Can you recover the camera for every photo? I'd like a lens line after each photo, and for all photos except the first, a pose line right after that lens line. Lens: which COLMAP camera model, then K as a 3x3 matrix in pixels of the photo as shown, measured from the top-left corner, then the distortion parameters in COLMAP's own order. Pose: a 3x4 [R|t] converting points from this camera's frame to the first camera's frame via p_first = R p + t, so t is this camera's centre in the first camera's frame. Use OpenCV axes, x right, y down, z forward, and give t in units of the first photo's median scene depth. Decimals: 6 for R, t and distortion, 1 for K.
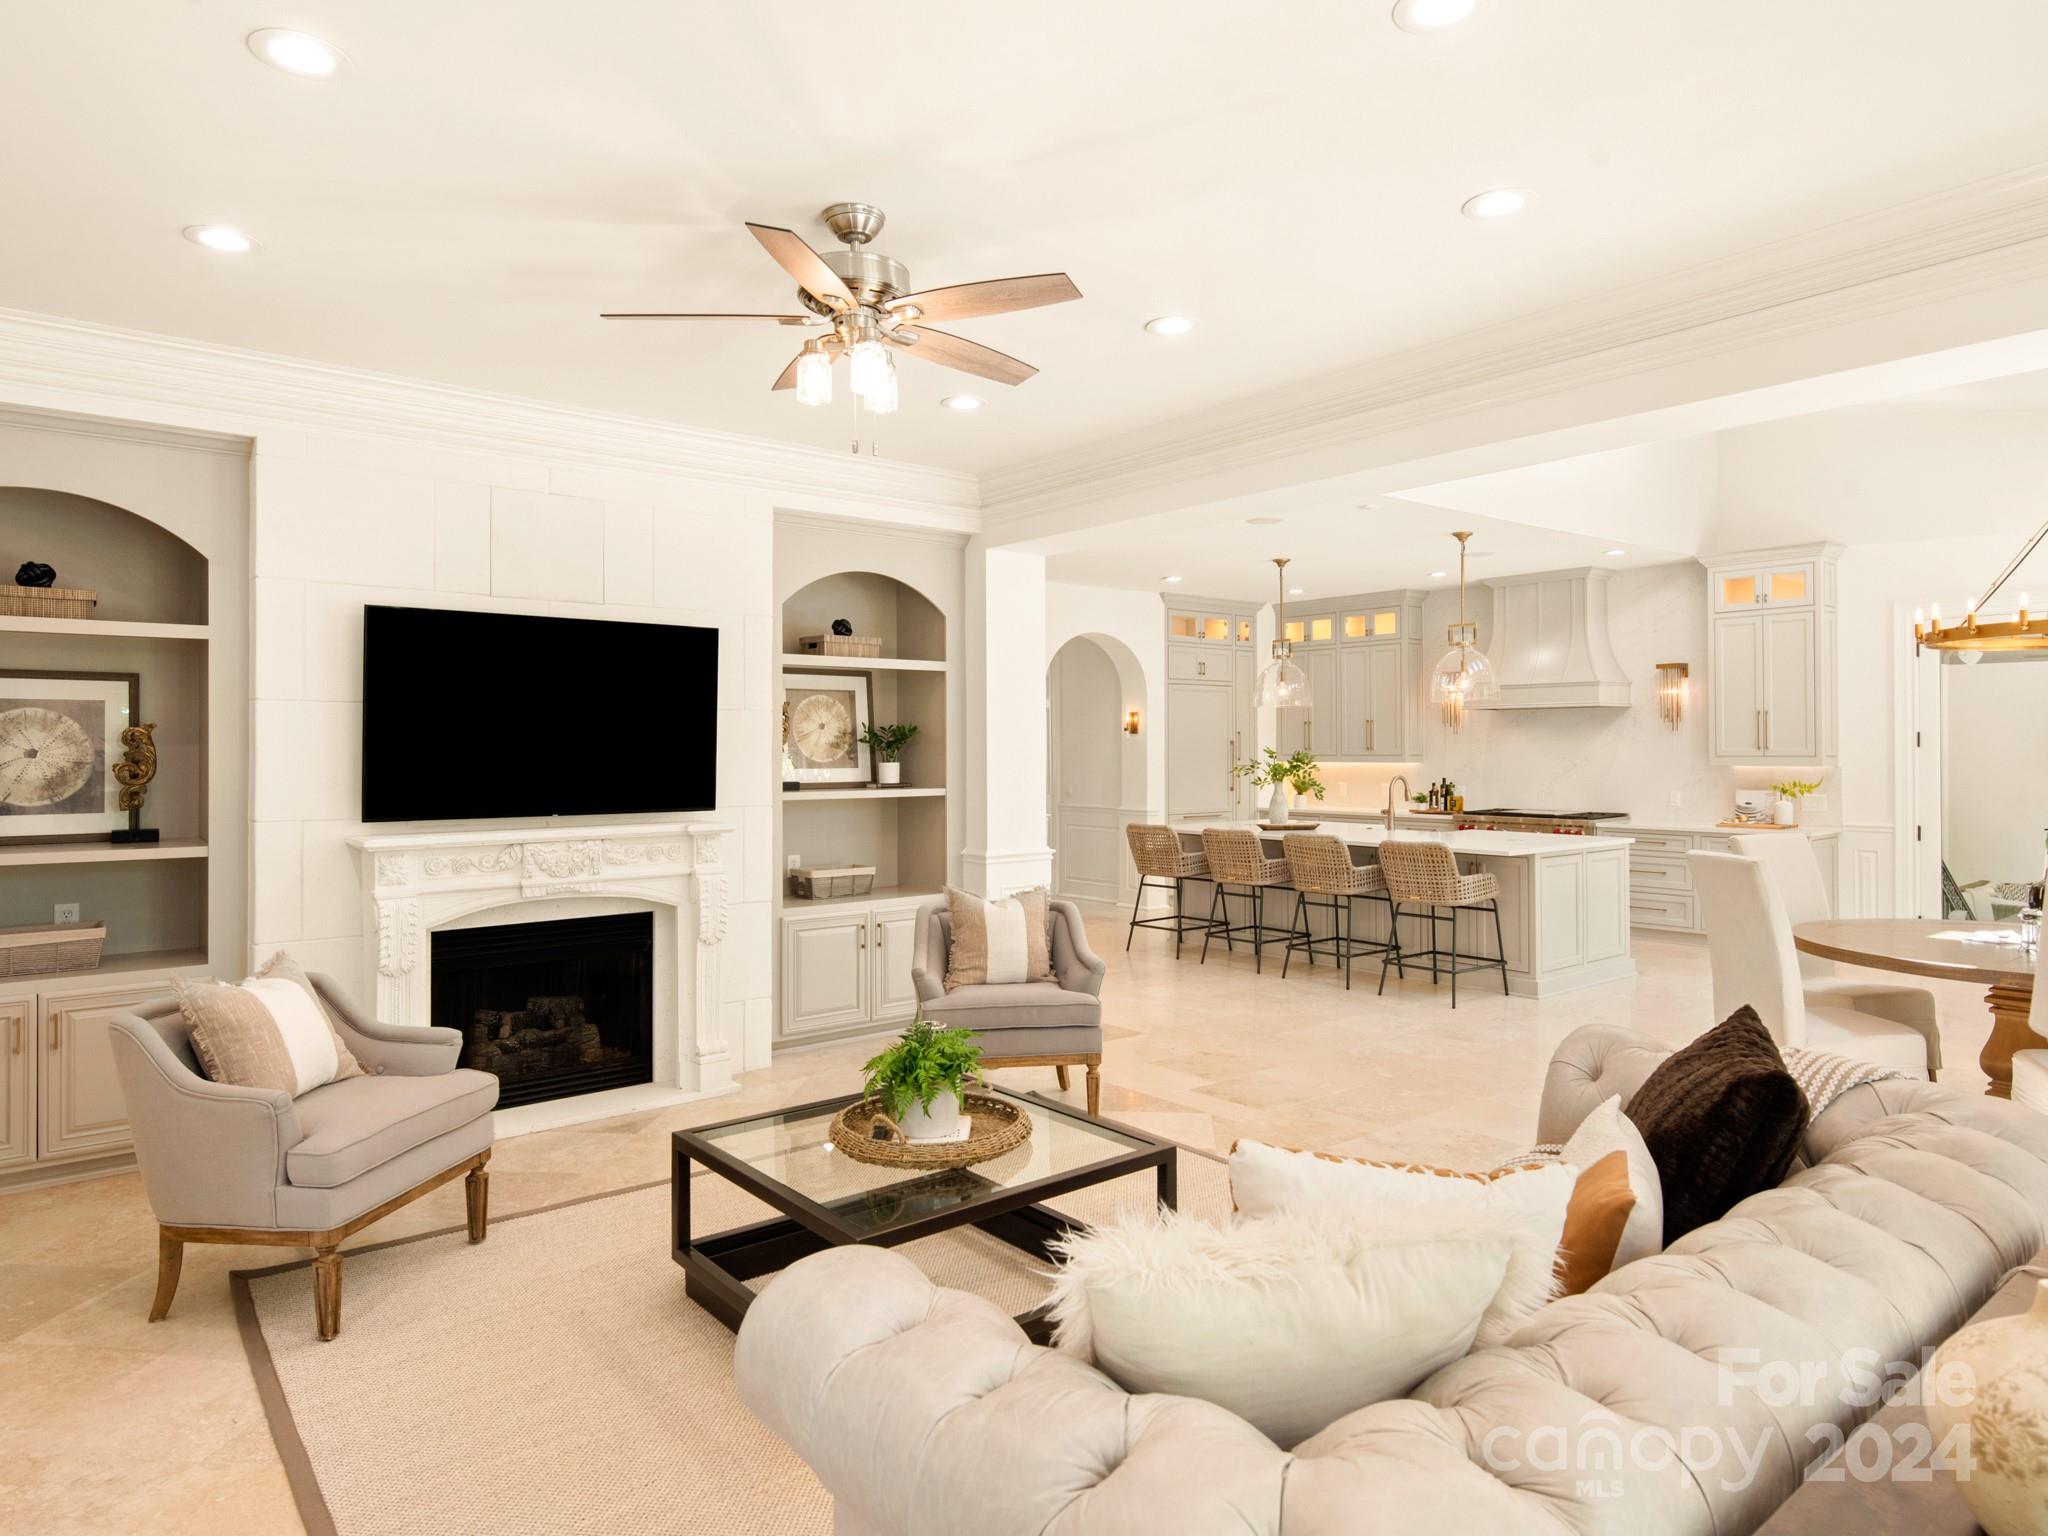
lens RADIAL K [[1228.4, 0, 1078.5], [0, 1228.4, 744.7], [0, 0, 1]] dist [0.003883, 0.000701]
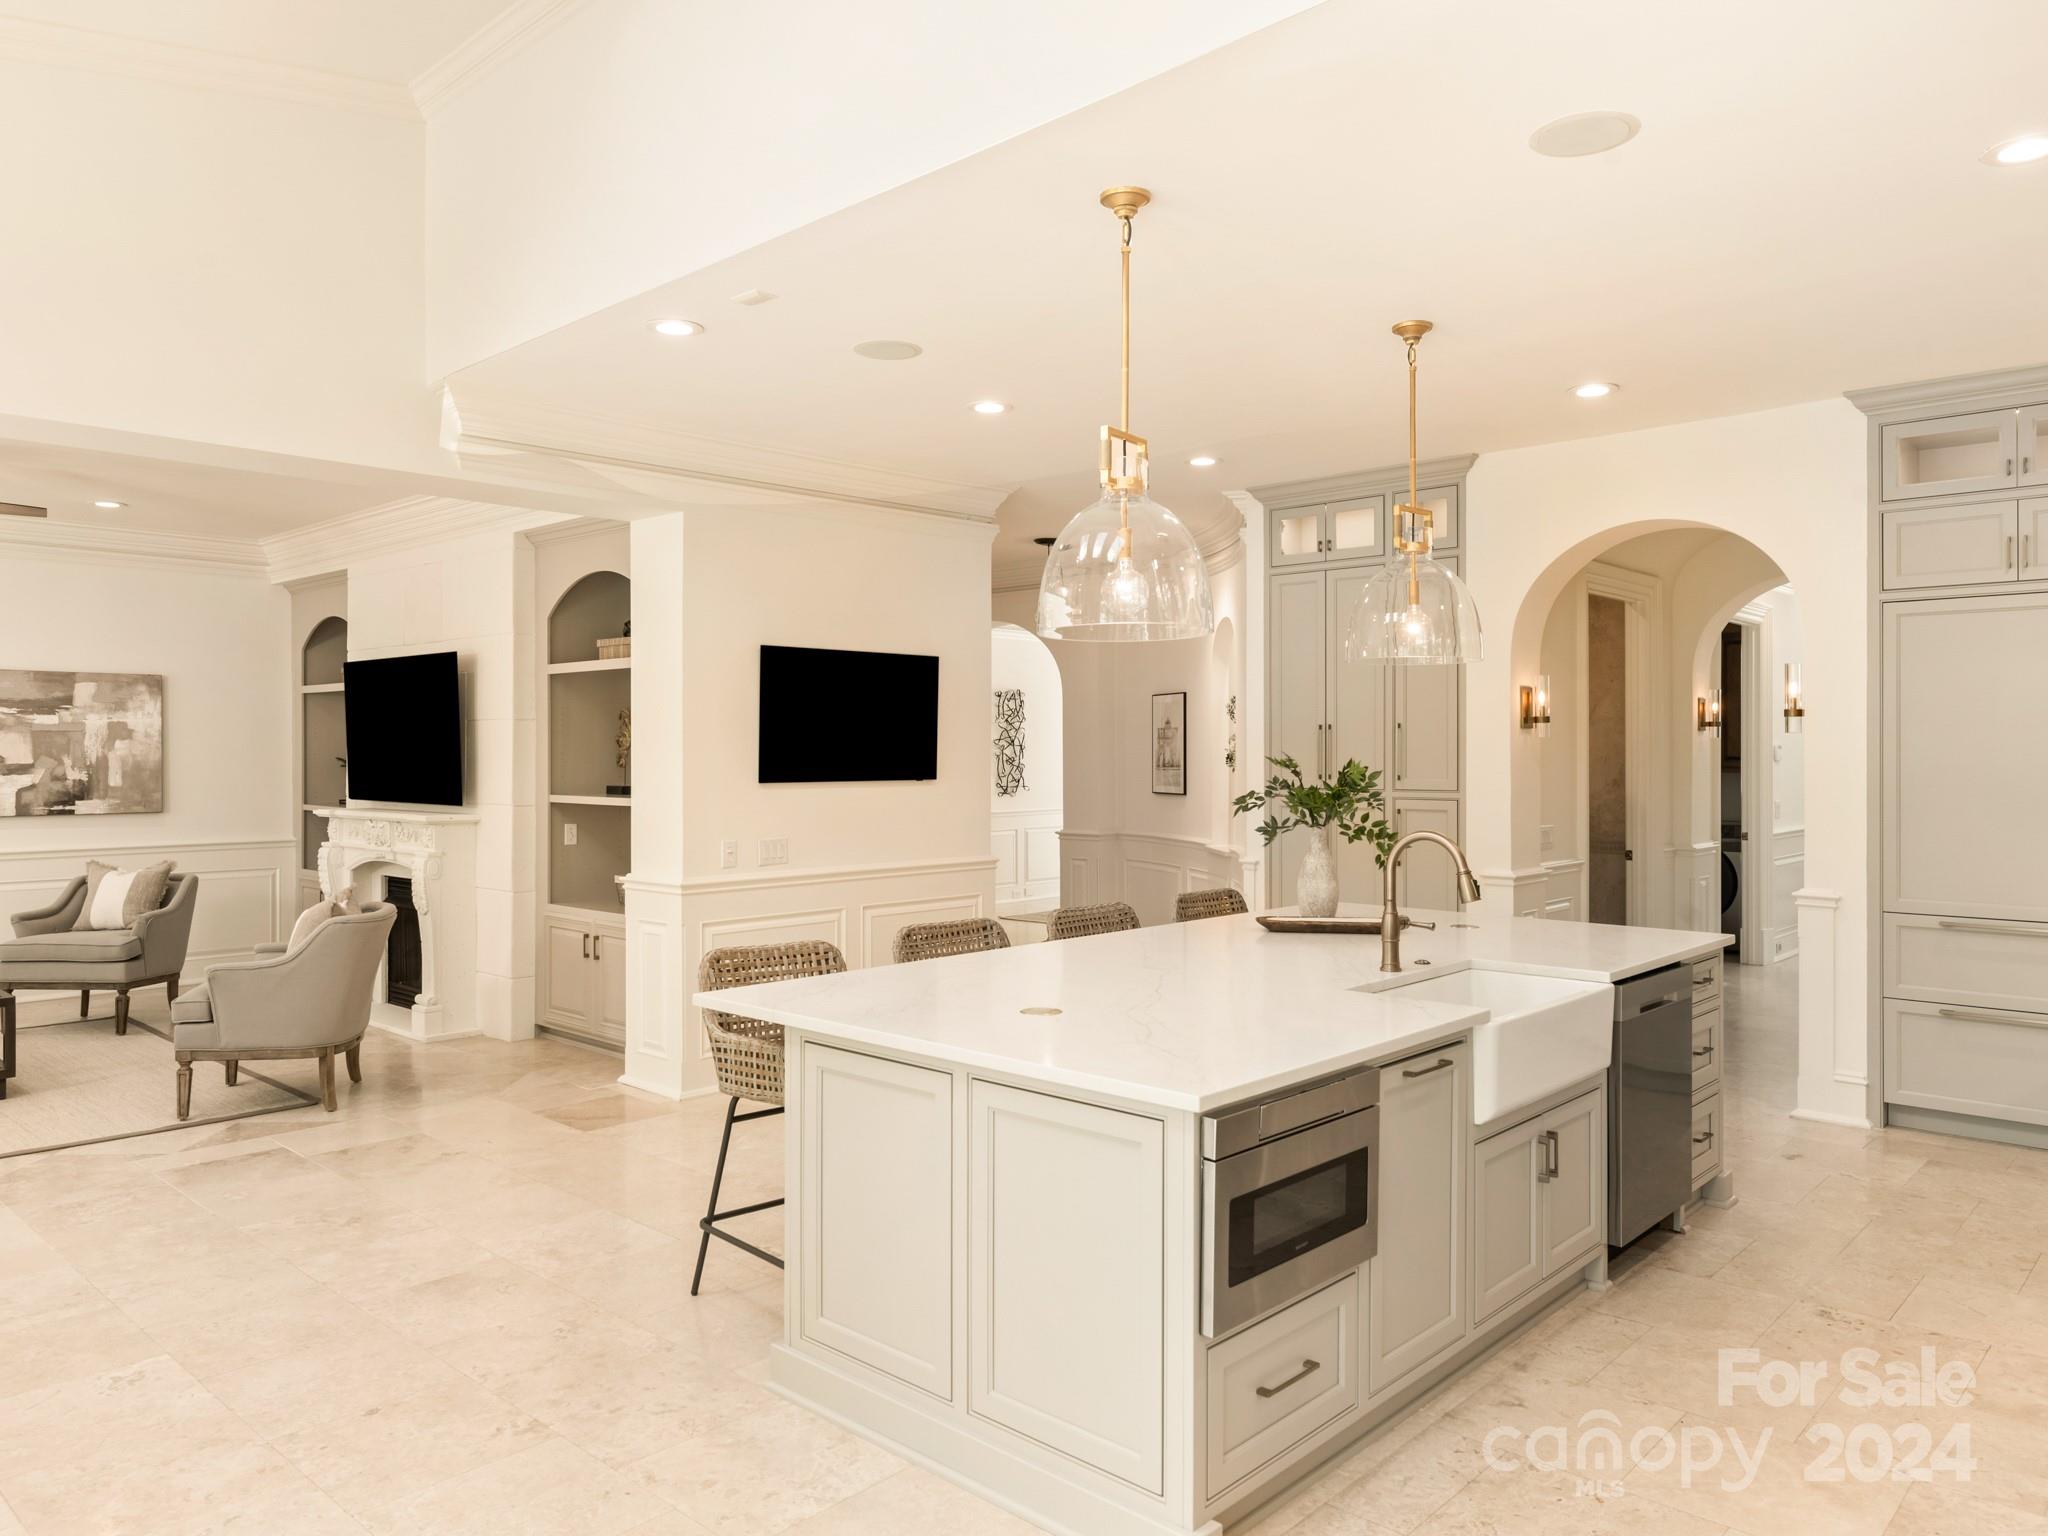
lens RADIAL K [[1413.1, 0, 1006.9], [0, 1413.1, 759.6], [0, 0, 1]] dist [-0.020875, 0.001812]
pose [[0.110342, 0.007562, -0.993865, 0.616022], [0.004216, 0.999958, 0.008076, -0.000543], [0.993885, -0.005081, 0.110306, 0.762842]]
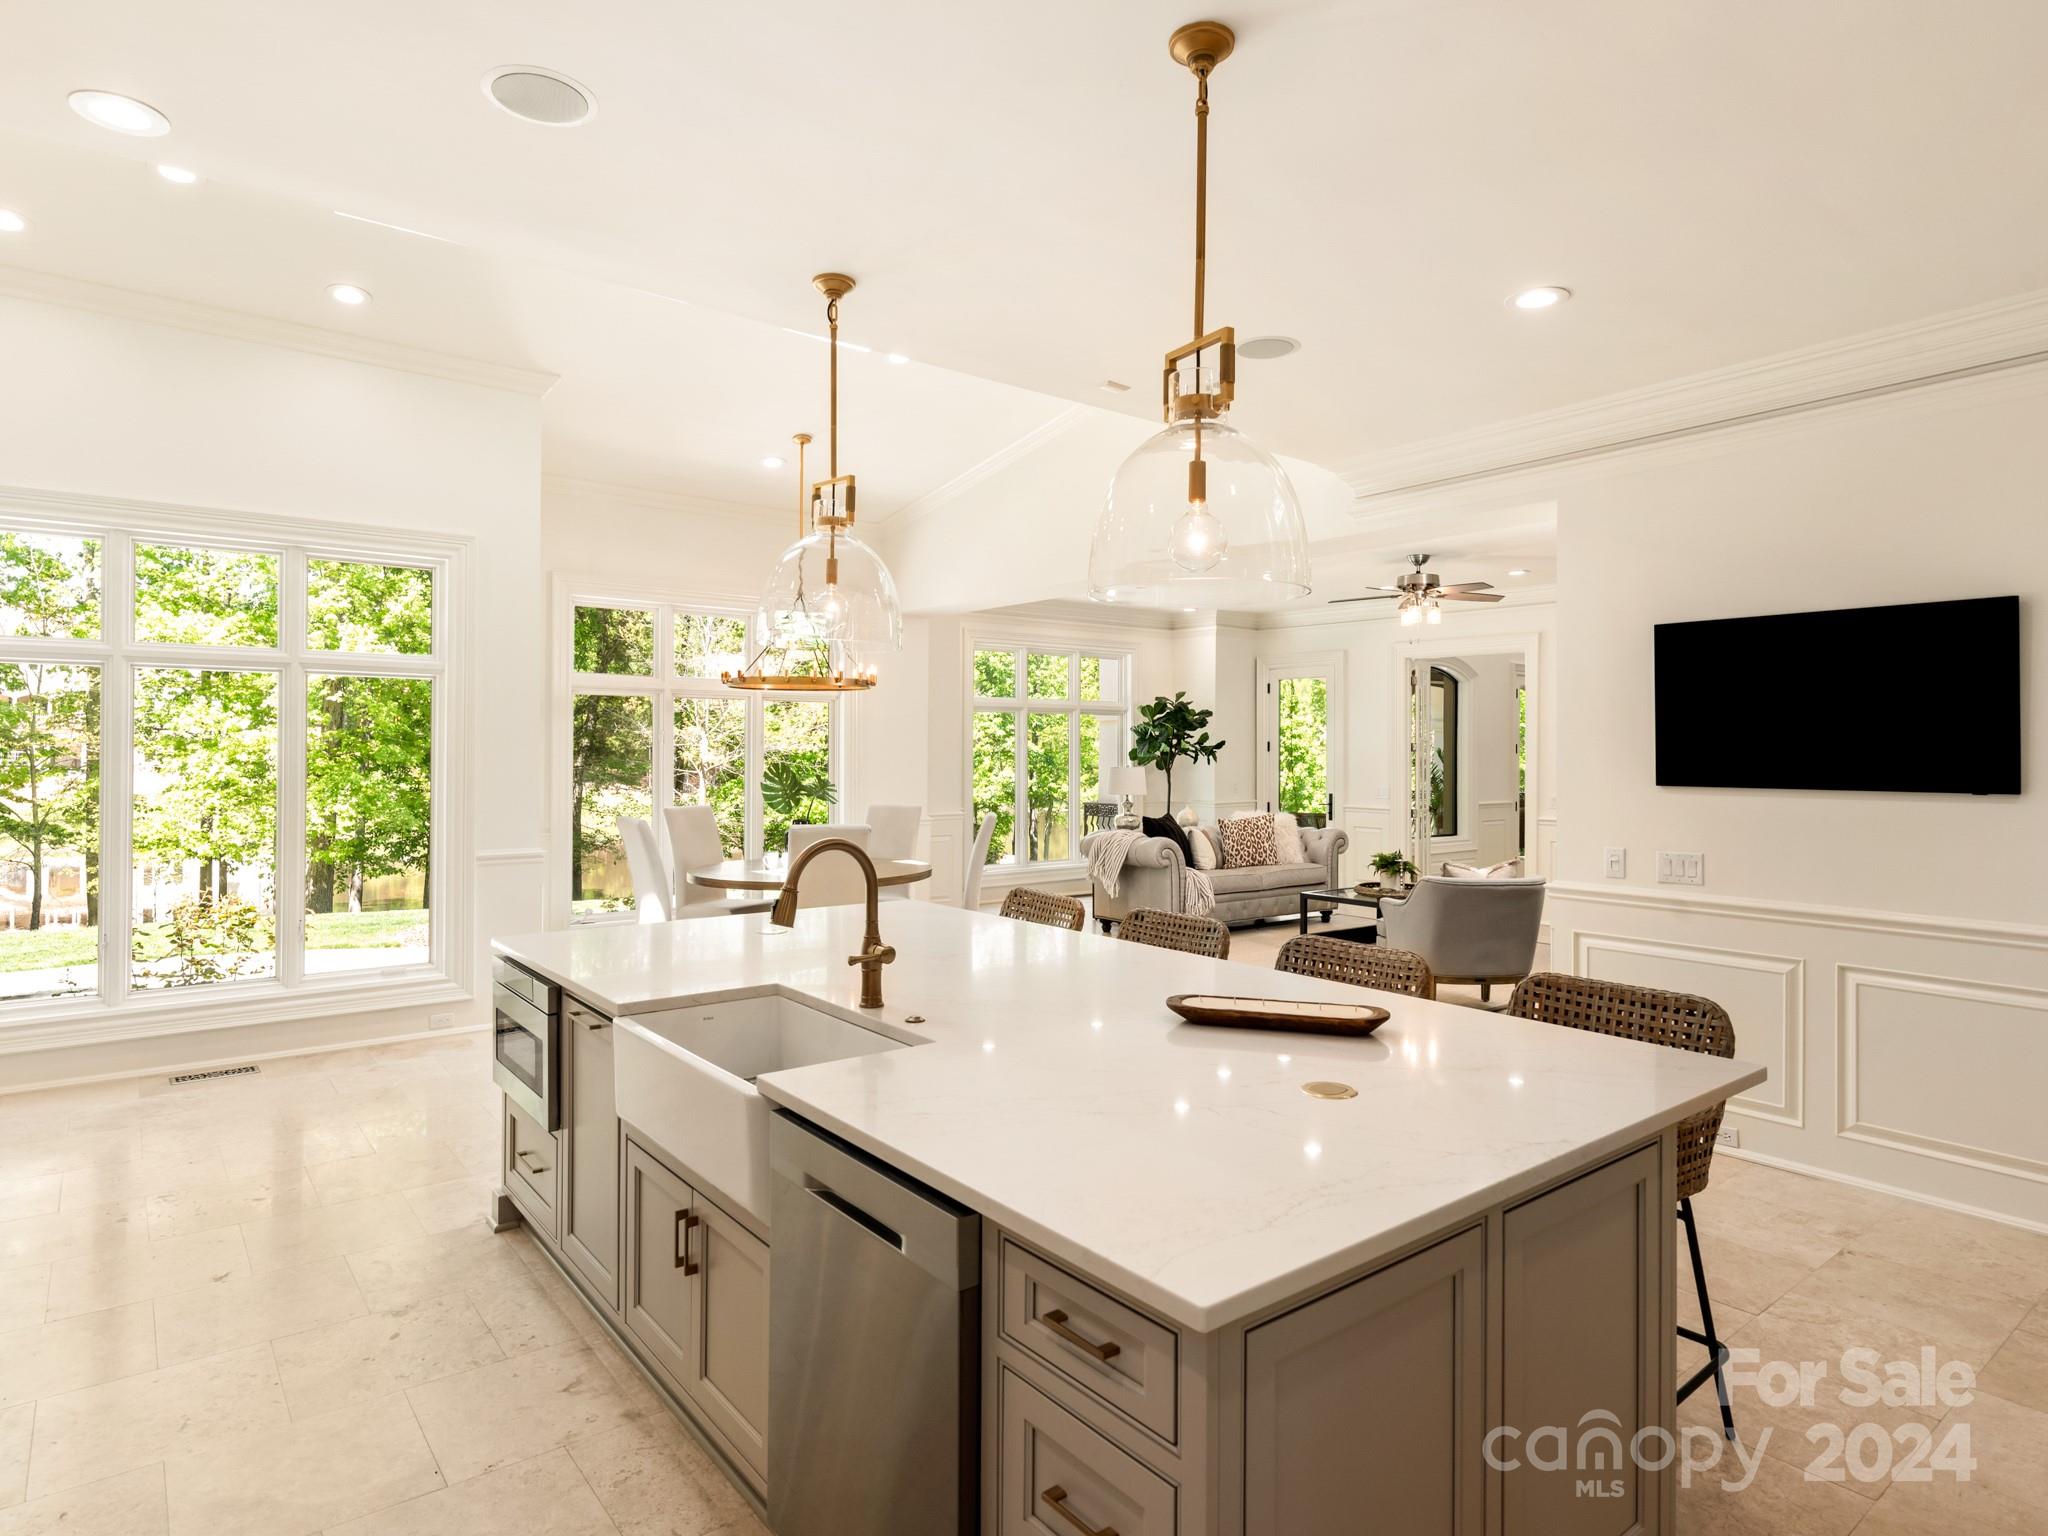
lens RADIAL K [[1144.6, 0, 1032.1], [0, 1144.6, 756.9], [0, 0, 1]] dist [-0.002134, -0.000426]
pose [[-0.999610, -0.000173, 0.027939, 0.200034], [-0.000004, 0.999982, 0.006057, 0.001017], [-0.027940, 0.006055, -0.999591, 1.171624]]
